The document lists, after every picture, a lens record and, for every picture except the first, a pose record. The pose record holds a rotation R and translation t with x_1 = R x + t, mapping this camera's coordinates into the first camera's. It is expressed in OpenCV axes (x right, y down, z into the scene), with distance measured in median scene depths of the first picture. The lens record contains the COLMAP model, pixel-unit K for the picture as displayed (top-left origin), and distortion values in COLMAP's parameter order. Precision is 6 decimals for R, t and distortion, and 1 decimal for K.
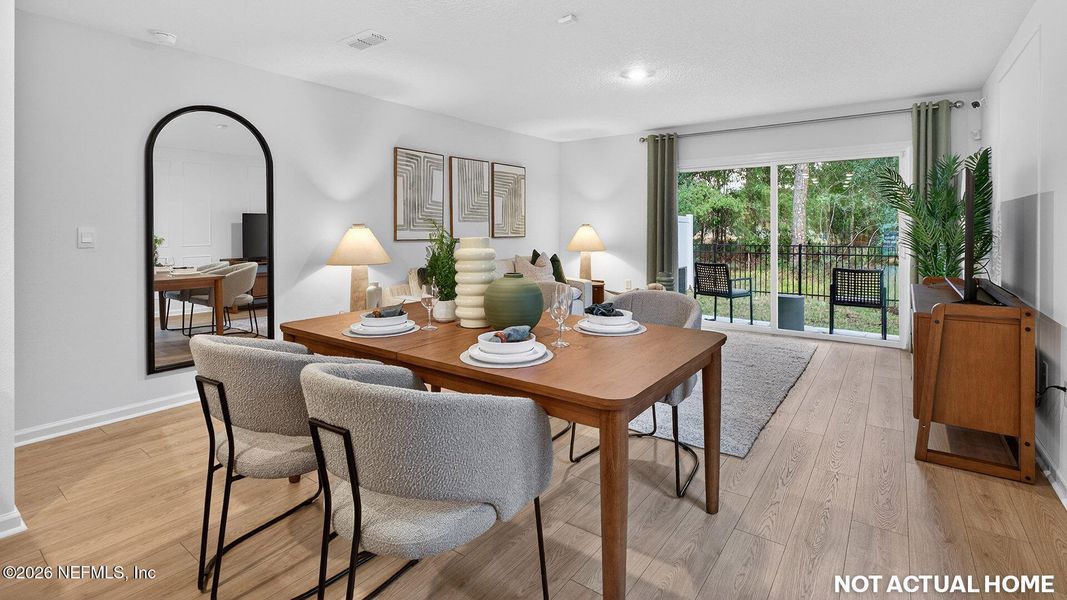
lens RADIAL K [[486.8, 0, 548.0], [0, 486.8, 241.2], [0, 0, 1]] dist [-0.004411, -0.001068]
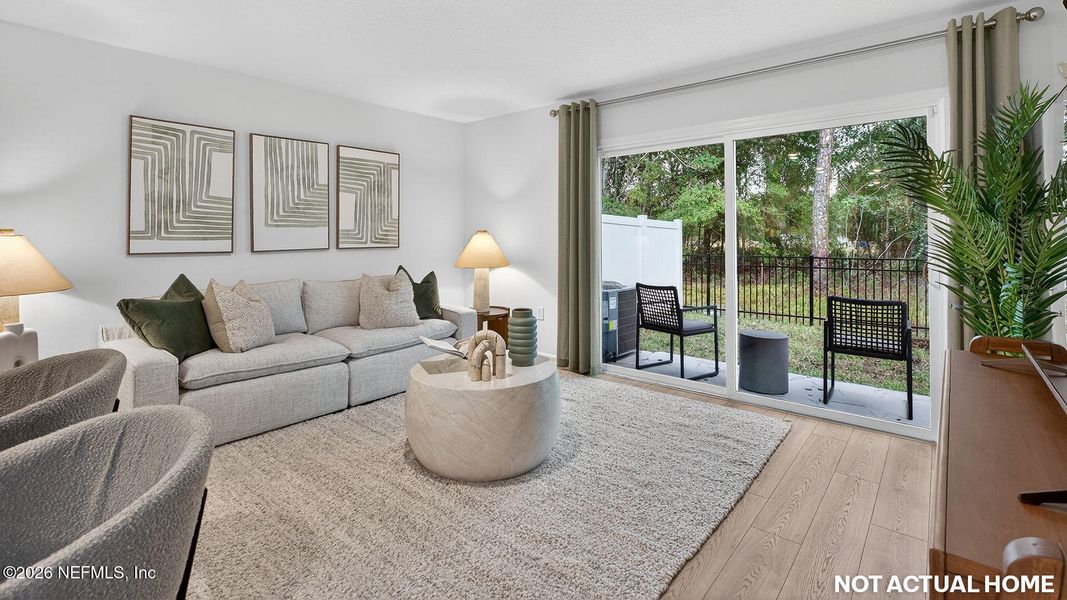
lens RADIAL K [[486.8, 0, 538.3], [0, 486.8, 237.6], [0, 0, 1]] dist [-0.004411, -0.001068]
pose [[0.997418, 0.000600, -0.071814, 0.250092], [-0.002167, 0.999761, -0.021734, -0.009802], [0.071784, 0.021834, 0.997181, 0.322233]]
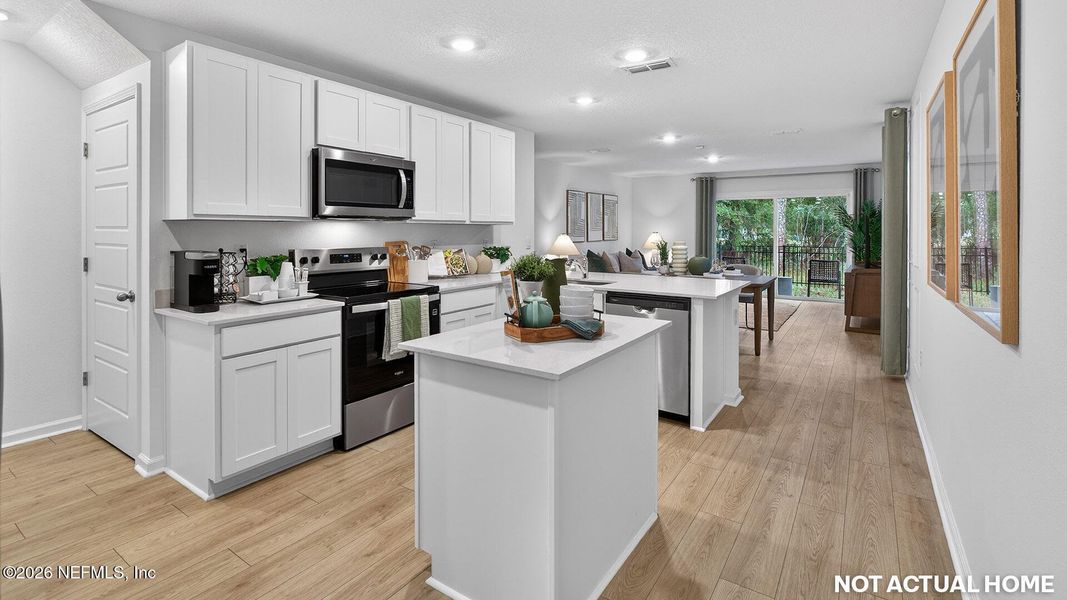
lens RADIAL K [[486.8, 0, 534.9], [0, 486.8, 239.7], [0, 0, 1]] dist [-0.004411, -0.001068]
pose [[0.999704, 0.003443, 0.024092, -0.404920], [-0.003358, 0.999988, -0.003551, -0.003012], [-0.024103, 0.003469, 0.999703, -0.658885]]
